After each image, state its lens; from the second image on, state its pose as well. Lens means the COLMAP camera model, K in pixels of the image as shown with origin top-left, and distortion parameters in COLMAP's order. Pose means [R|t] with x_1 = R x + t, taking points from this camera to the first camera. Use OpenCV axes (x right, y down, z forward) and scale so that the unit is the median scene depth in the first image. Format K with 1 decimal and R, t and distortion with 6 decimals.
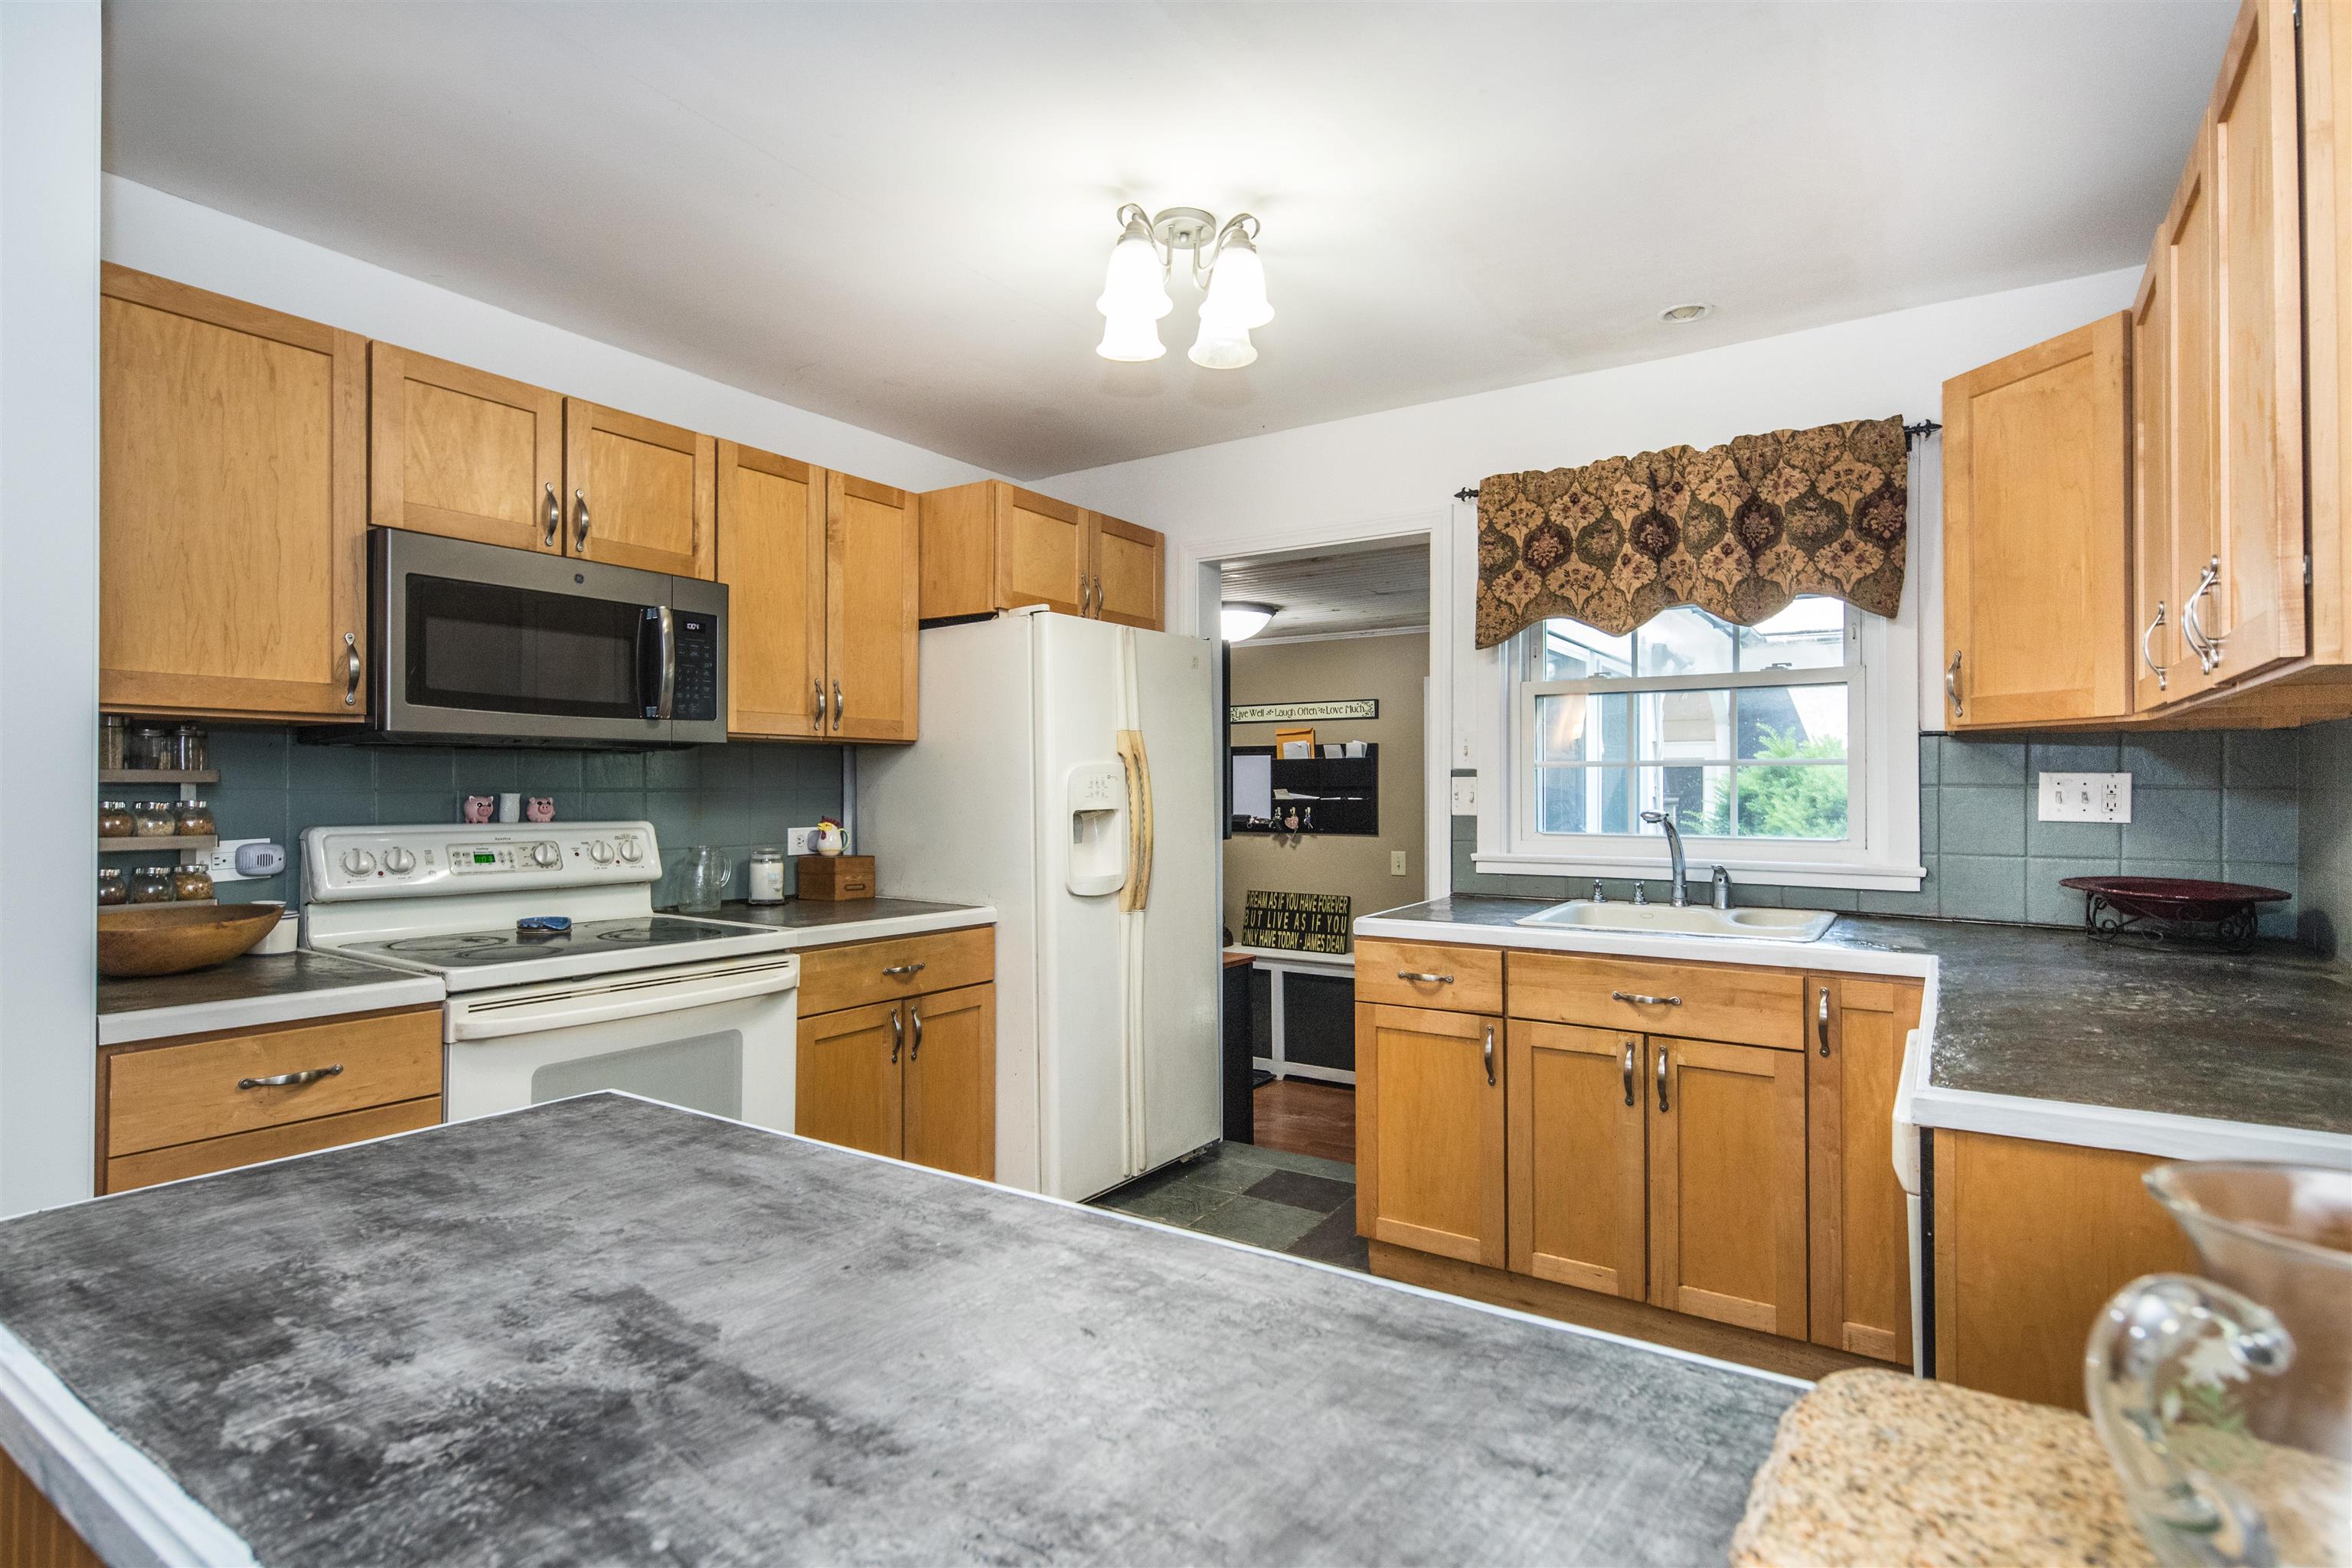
lens RADIAL K [[1176.4, 0, 1170.0], [0, 1176.4, 781.2], [0, 0, 1]] dist [0.009115, -0.003285]
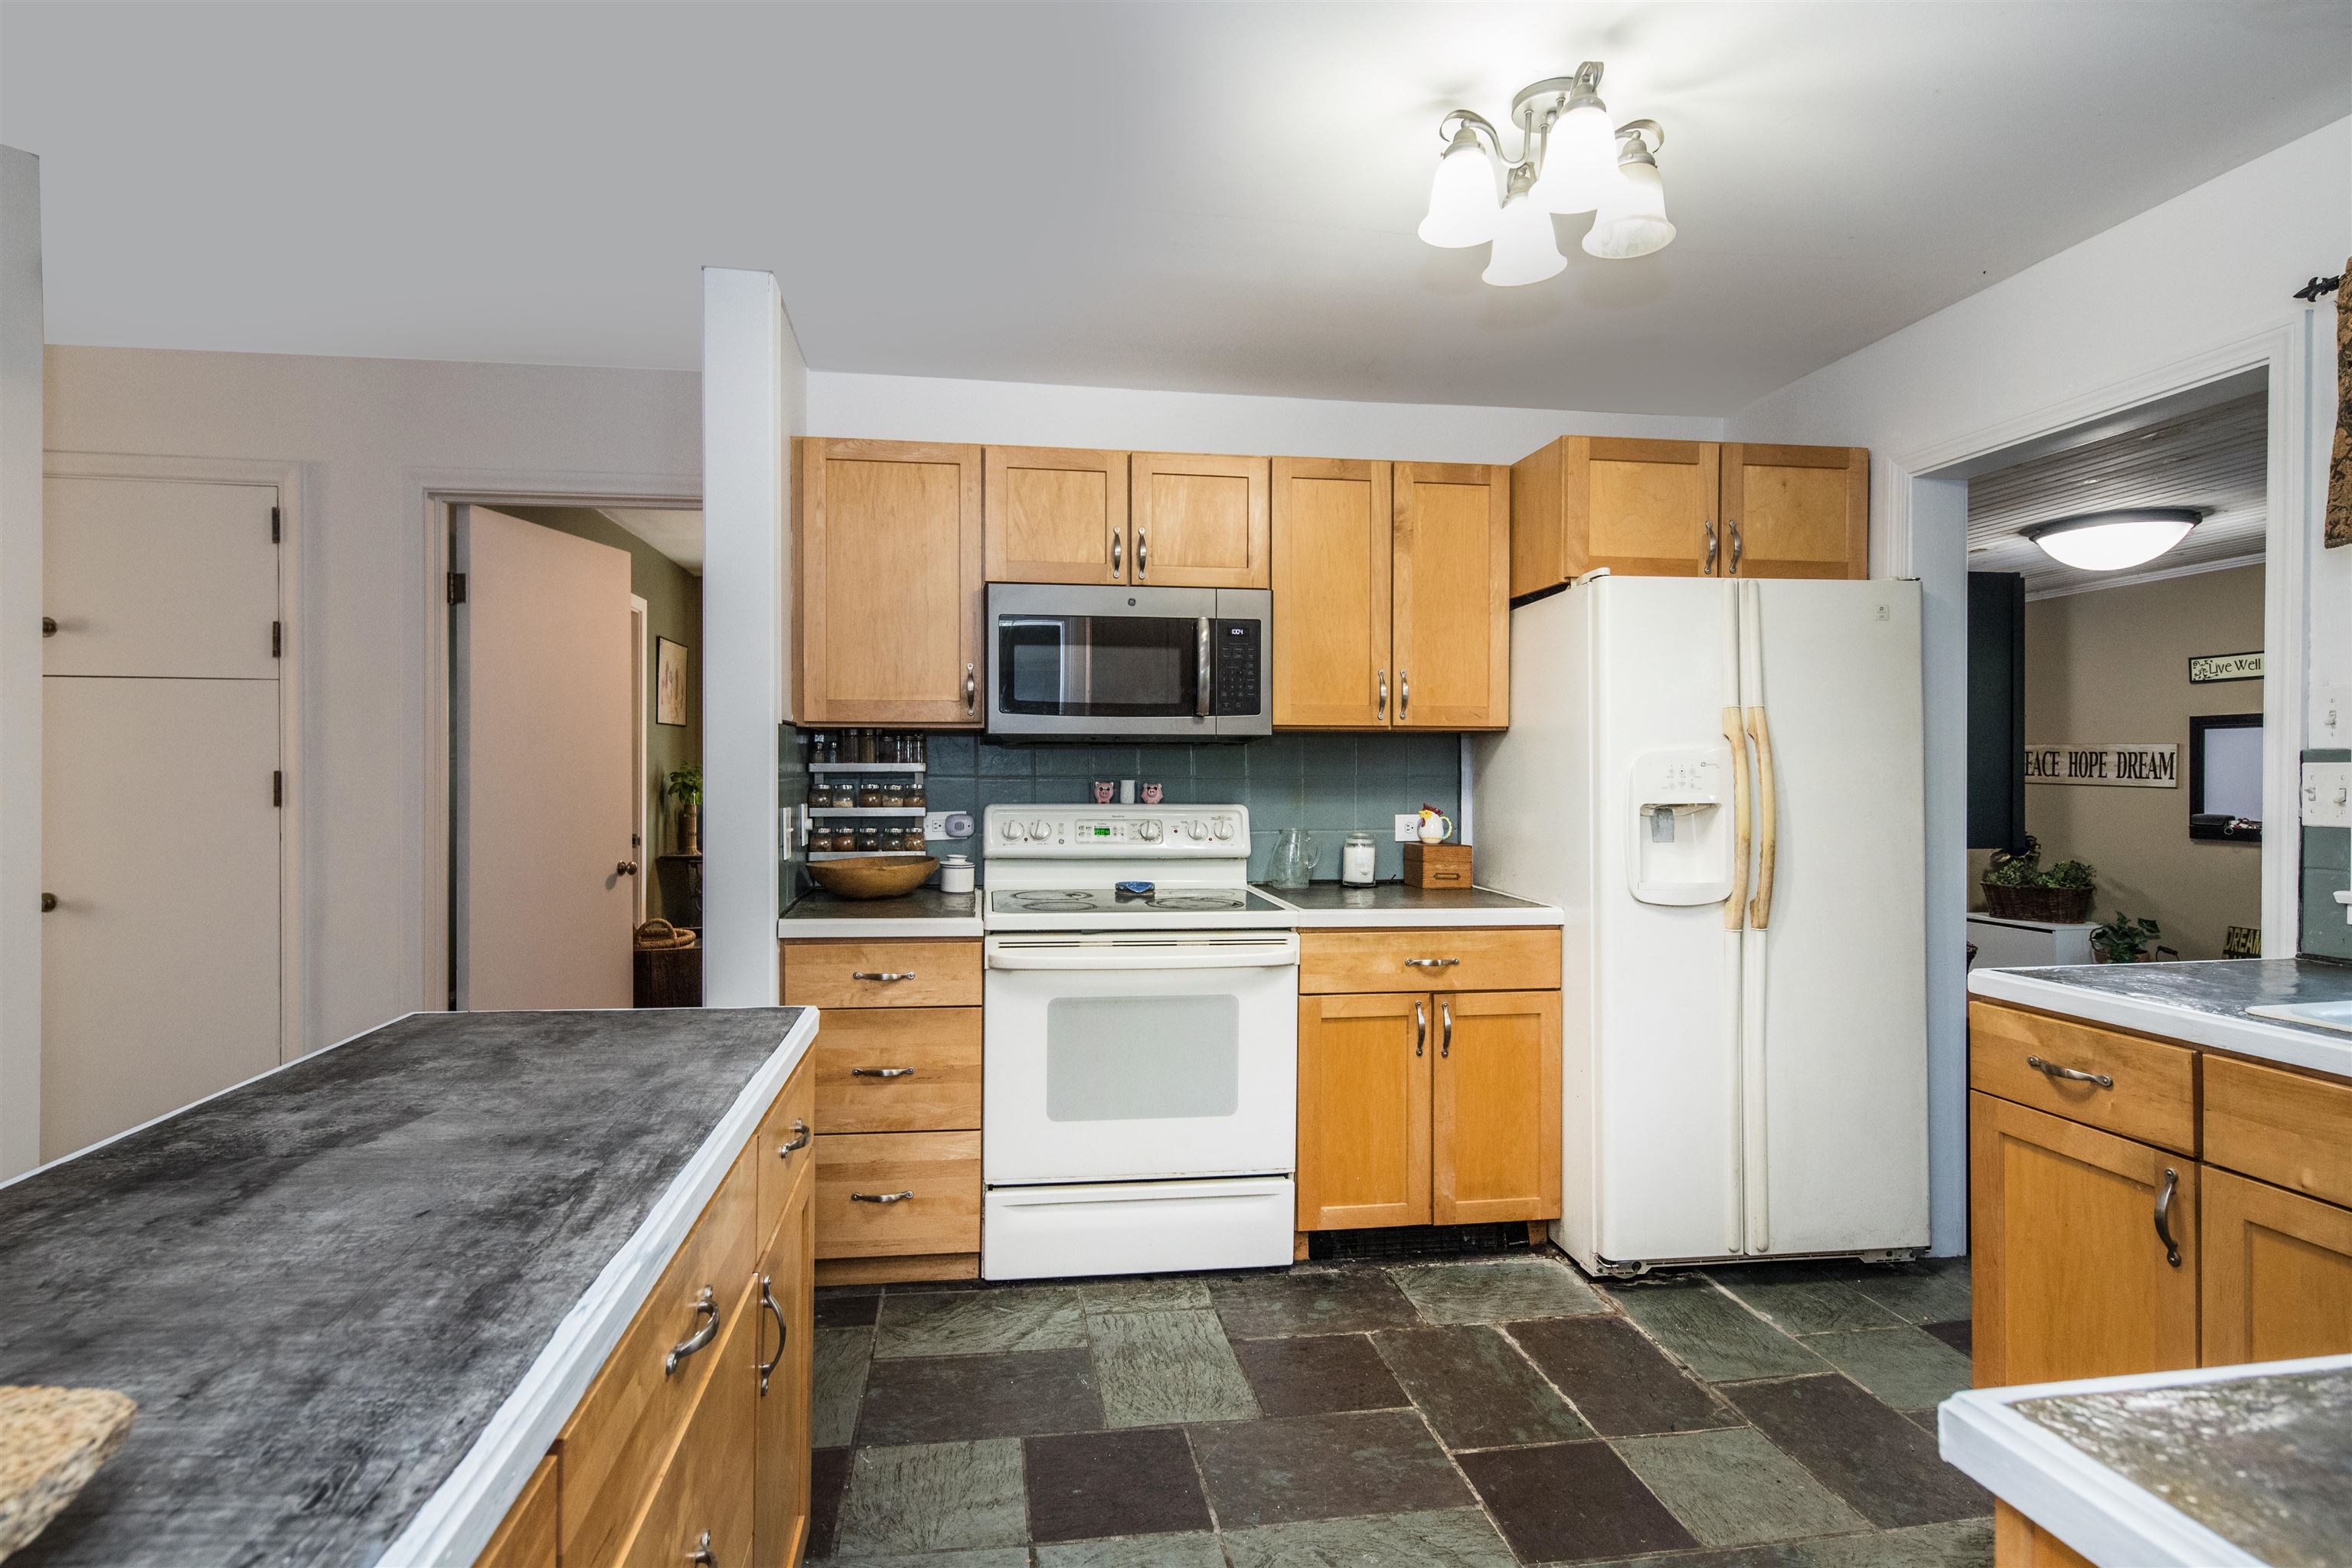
lens RADIAL K [[1176.4, 0, 1167.9], [0, 1176.4, 777.9], [0, 0, 1]] dist [0.009115, -0.003285]
pose [[0.669724, 0.005603, -0.742589, 0.366591], [0.002398, 0.999950, 0.009708, -0.003565], [0.742607, -0.008283, 0.669677, 0.193571]]
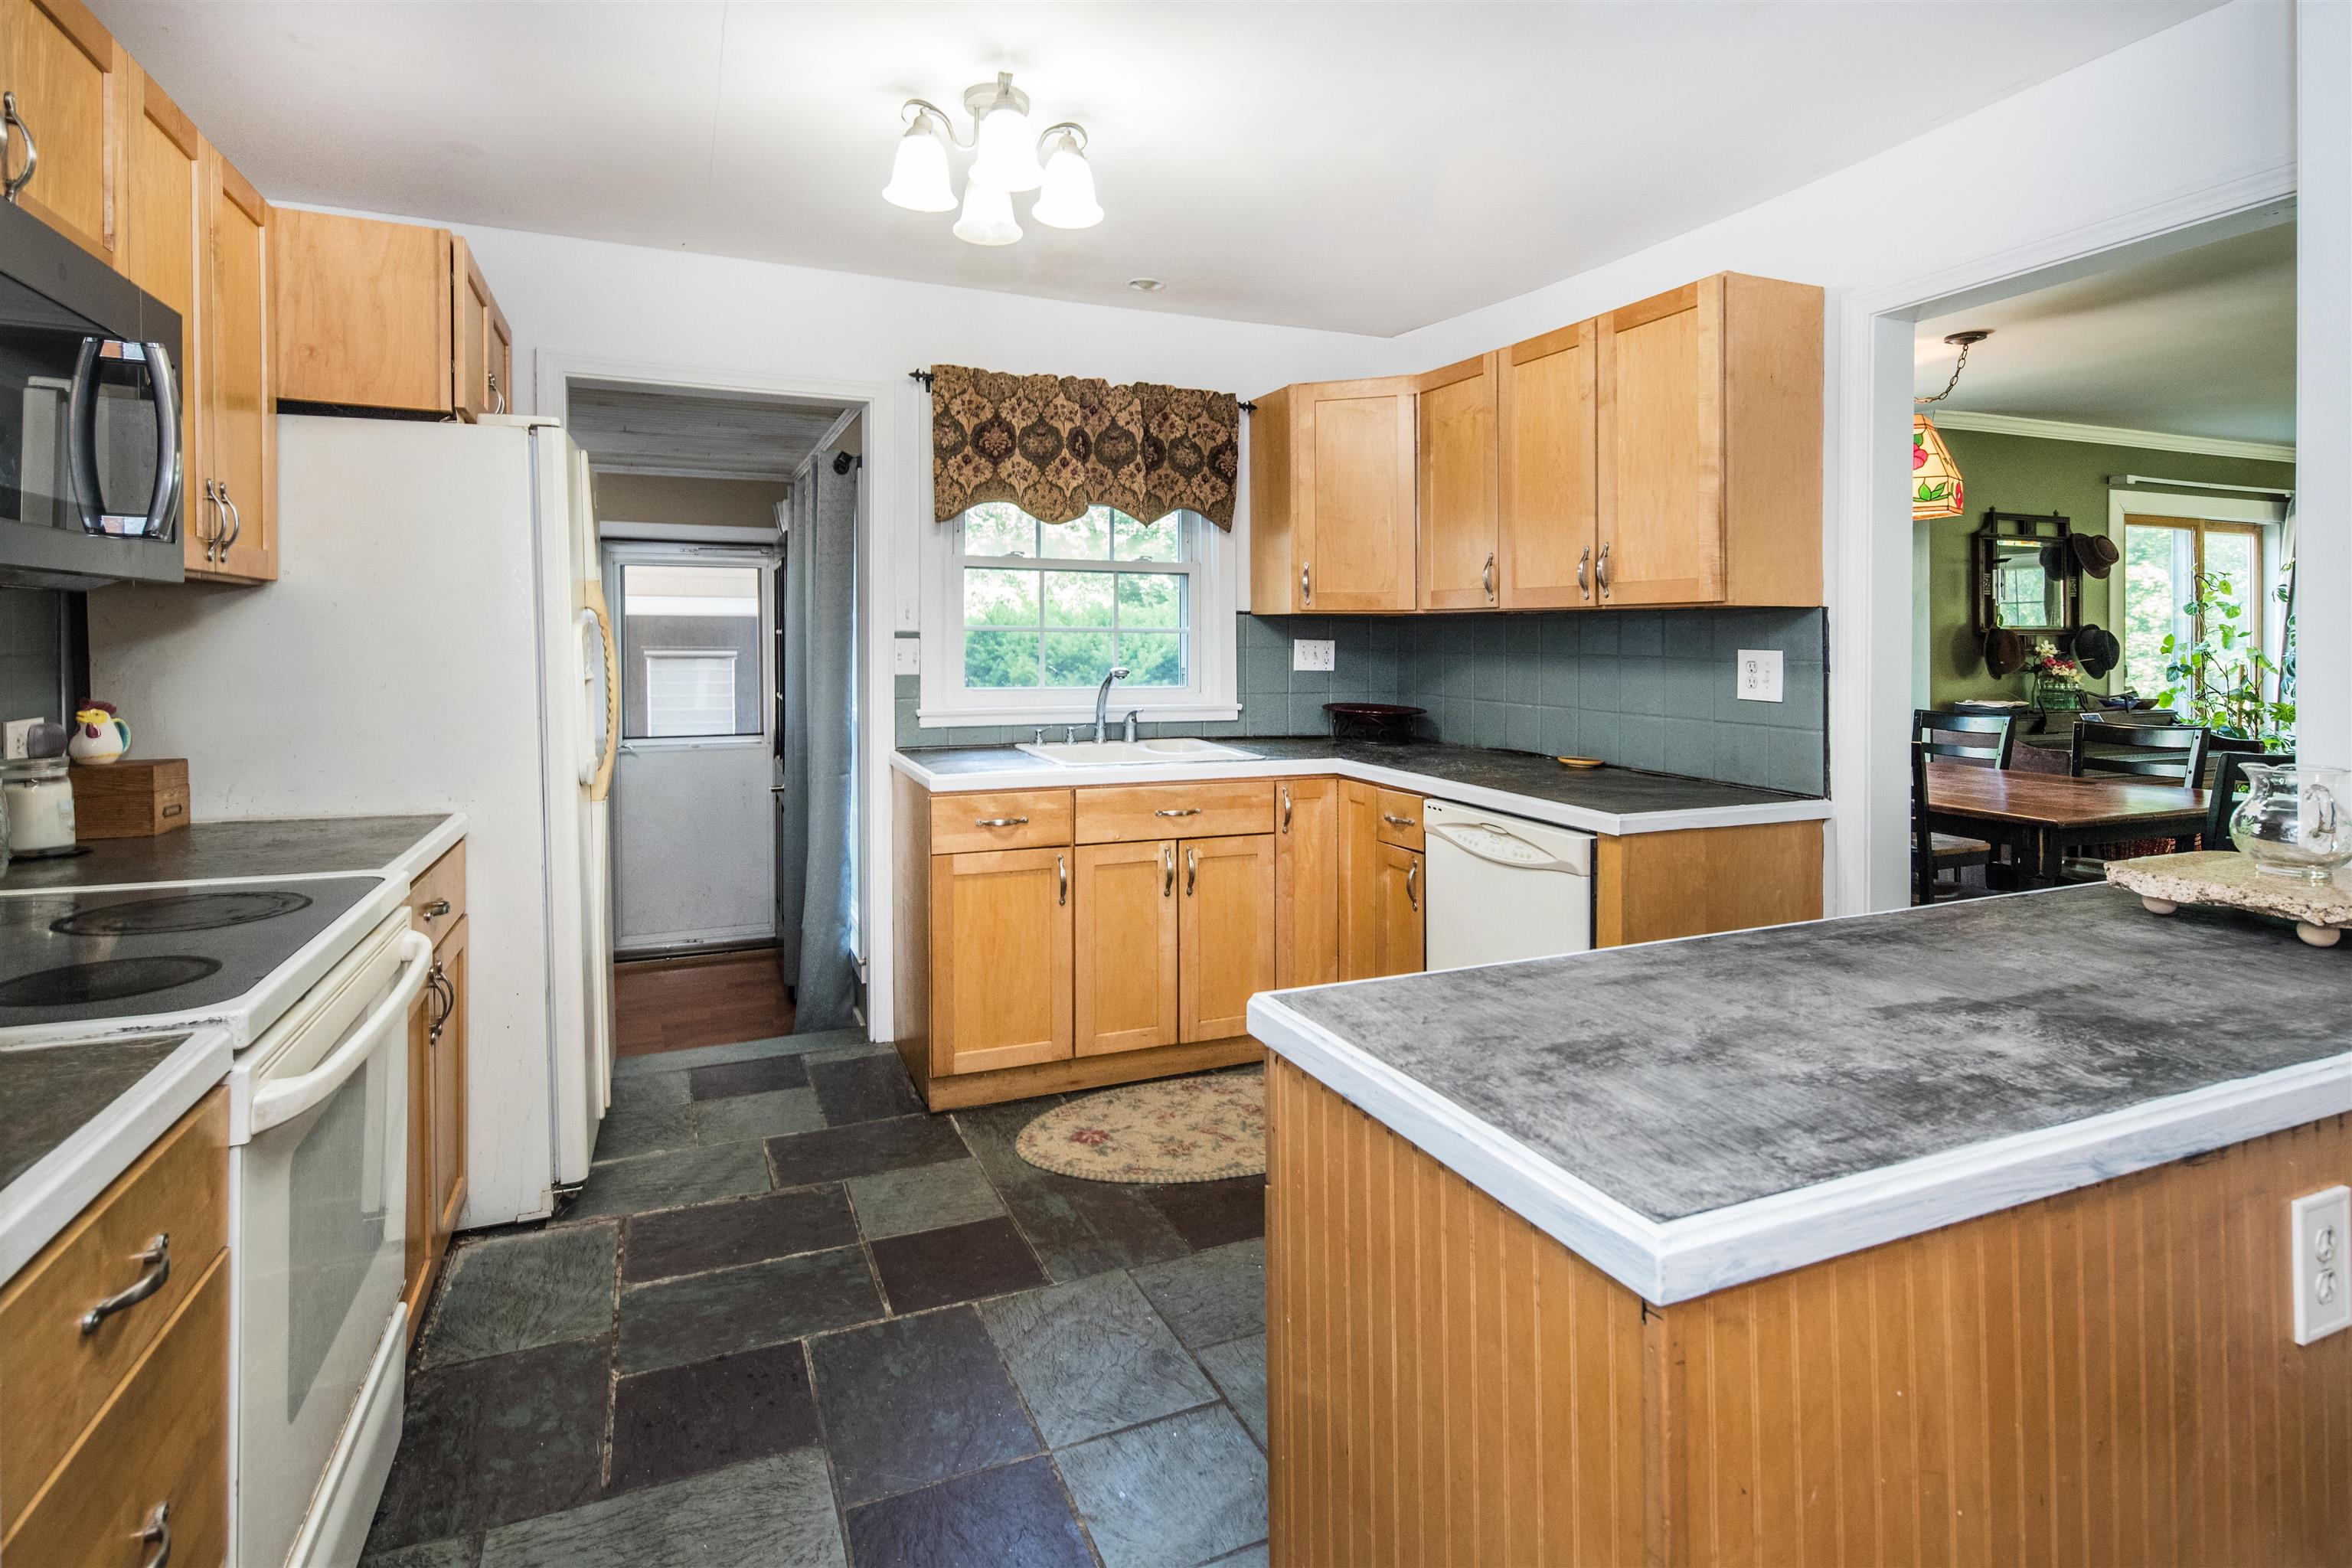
lens RADIAL K [[1176.4, 0, 1165.0], [0, 1176.4, 631.3], [0, 0, 1]] dist [0.009115, -0.003285]
pose [[0.557966, 0.009236, 0.829812, -0.616030], [-0.010837, 0.999934, -0.003842, -0.010388], [-0.829793, -0.006849, 0.558029, 0.255102]]
